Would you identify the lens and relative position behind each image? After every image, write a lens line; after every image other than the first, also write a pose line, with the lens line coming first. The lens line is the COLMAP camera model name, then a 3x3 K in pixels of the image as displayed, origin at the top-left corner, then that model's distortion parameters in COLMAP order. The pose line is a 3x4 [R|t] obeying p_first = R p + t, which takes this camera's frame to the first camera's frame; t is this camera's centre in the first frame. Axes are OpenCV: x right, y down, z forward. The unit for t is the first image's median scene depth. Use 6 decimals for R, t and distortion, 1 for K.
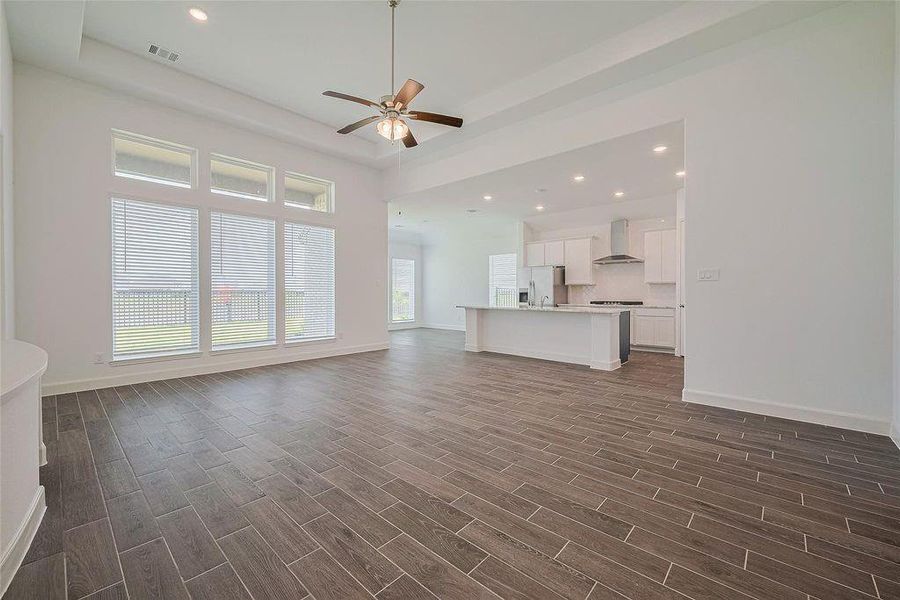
lens RADIAL K [[345.3, 0, 446.9], [0, 345.3, 294.8], [0, 0, 1]] dist [0.001408, -0.000138]
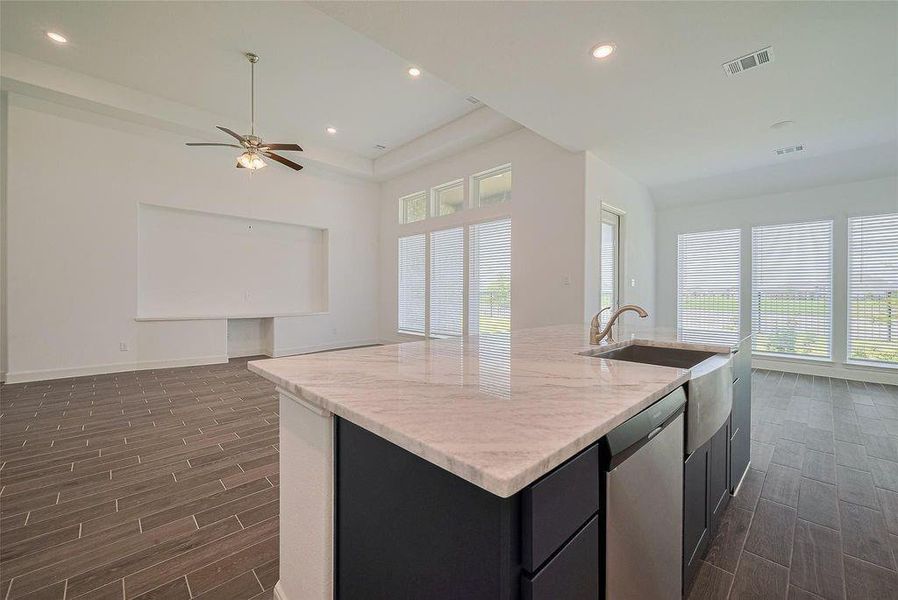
lens RADIAL K [[358.2, 0, 447.0], [0, 358.2, 293.9], [0, 0, 1]] dist [-0.000923, -0.000183]
pose [[-0.027256, 0.001716, -0.999627, 0.543912], [-0.013275, 0.999910, 0.002078, -0.005367], [0.999540, 0.013327, -0.027230, 0.846818]]
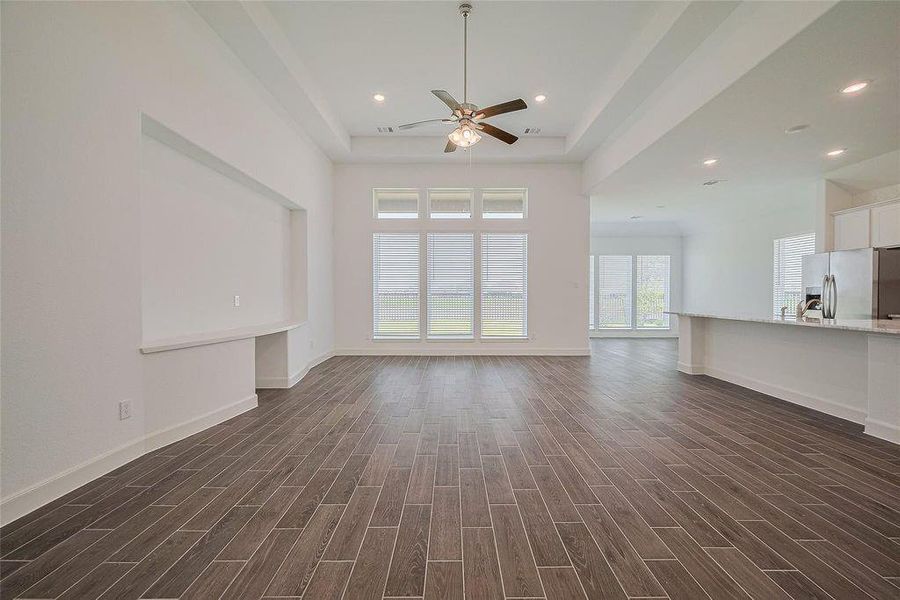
lens RADIAL K [[349.4, 0, 466.7], [0, 349.4, 299.1], [0, 0, 1]] dist [0.000230, -0.000050]
pose [[0.700752, 0.009250, -0.713345, 0.290456], [-0.004777, 0.999954, 0.008274, -0.000679], [0.713389, -0.002390, 0.700764, 0.131303]]
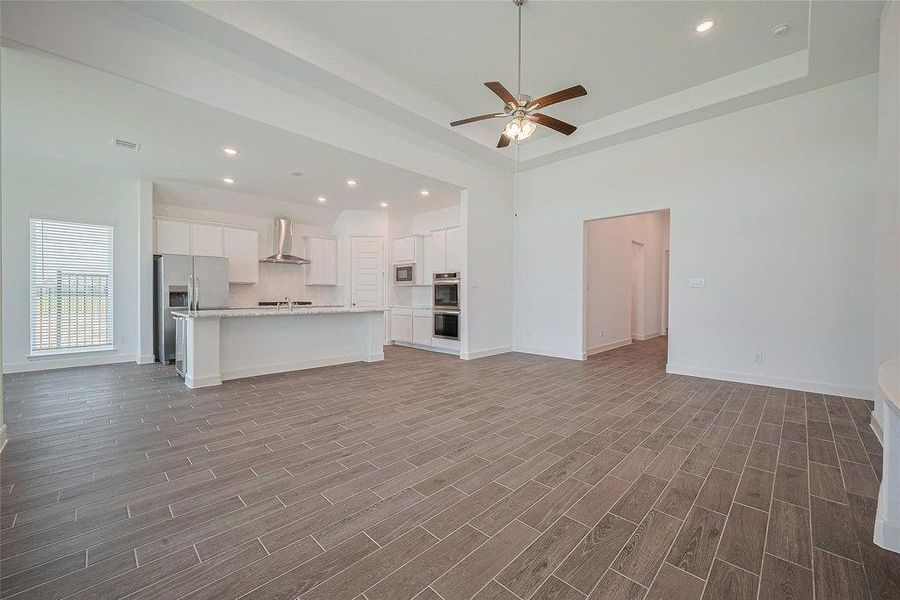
lens RADIAL K [[380.2, 0, 430.2], [0, 380.2, 296.6], [0, 0, 1]] dist [0.000727, 0.000022]
pose [[0.058862, -0.006077, 0.998248, -0.614319], [-0.002039, 0.999979, 0.006207, -0.003347], [-0.998264, -0.002400, 0.058848, 0.579601]]
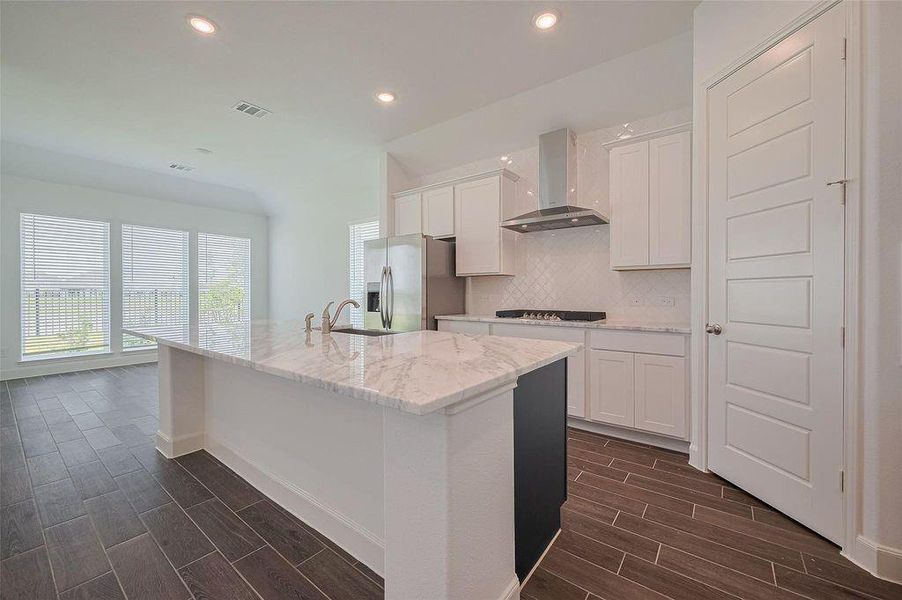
lens RADIAL K [[350.1, 0, 453.7], [0, 350.1, 295.4], [0, 0, 1]] dist [-0.001366, -0.000143]
pose [[0.994442, -0.001869, 0.105271, 0.350418], [0.001523, 0.999993, 0.003367, -0.003439], [-0.105276, -0.003188, 0.994438, 0.617357]]
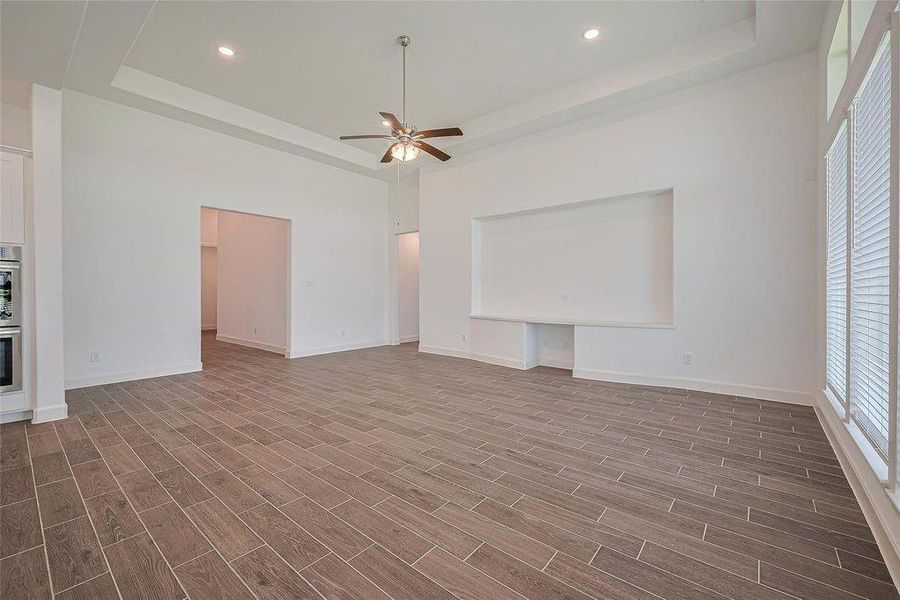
lens RADIAL K [[363.0, 0, 474.9], [0, 363.0, 296.2], [0, 0, 1]] dist [0.001569, 0.000010]
pose [[-0.993716, 0.003126, -0.111888, -0.123361], [0.001944, 0.999941, 0.010666, -0.003622], [0.111914, 0.010381, -0.993664, 1.087338]]
